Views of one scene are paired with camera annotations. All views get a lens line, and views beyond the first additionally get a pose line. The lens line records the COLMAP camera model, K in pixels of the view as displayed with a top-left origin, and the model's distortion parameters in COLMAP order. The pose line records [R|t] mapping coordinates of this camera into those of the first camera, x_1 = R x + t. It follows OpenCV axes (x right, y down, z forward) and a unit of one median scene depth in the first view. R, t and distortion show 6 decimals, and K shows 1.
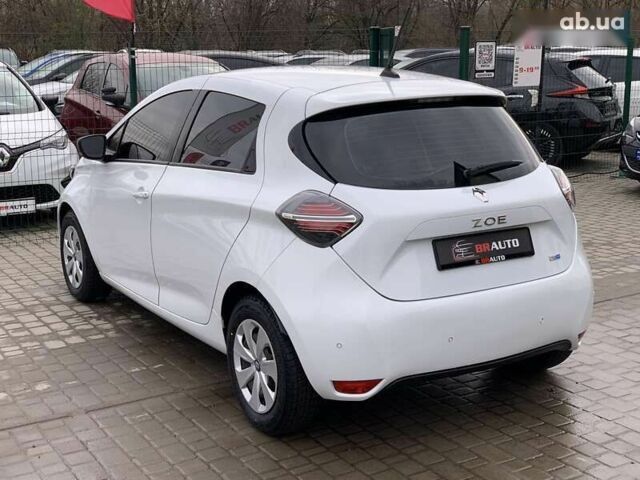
lens RADIAL K [[963.9, 0, 317.0], [0, 963.9, 241.4], [0, 0, 1]] dist [0.054767, 0.000000]
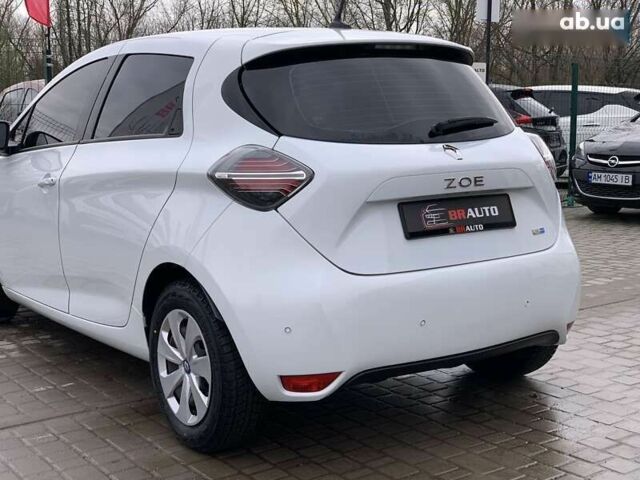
lens RADIAL K [[963.9, 0, 320.5], [0, 963.9, 243.5], [0, 0, 1]] dist [0.054767, 0.000000]
pose [[0.997410, -0.013356, 0.070669, -0.005259], [0.017995, 0.997696, -0.065420, 0.082598], [-0.069633, 0.066522, 0.995352, 0.177570]]
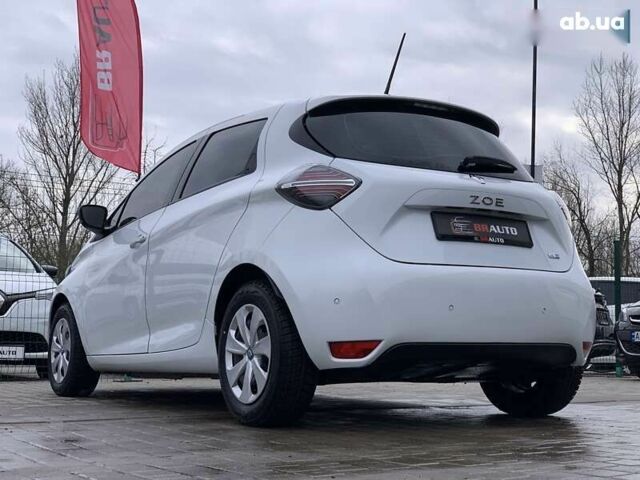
lens RADIAL K [[963.9, 0, 324.0], [0, 963.9, 244.4], [0, 0, 1]] dist [0.054767, 0.000000]
pose [[0.999714, 0.021273, 0.010965, -0.001266], [-0.016904, 0.951962, -0.305750, 0.325326], [-0.016943, 0.305477, 0.952049, 0.057848]]
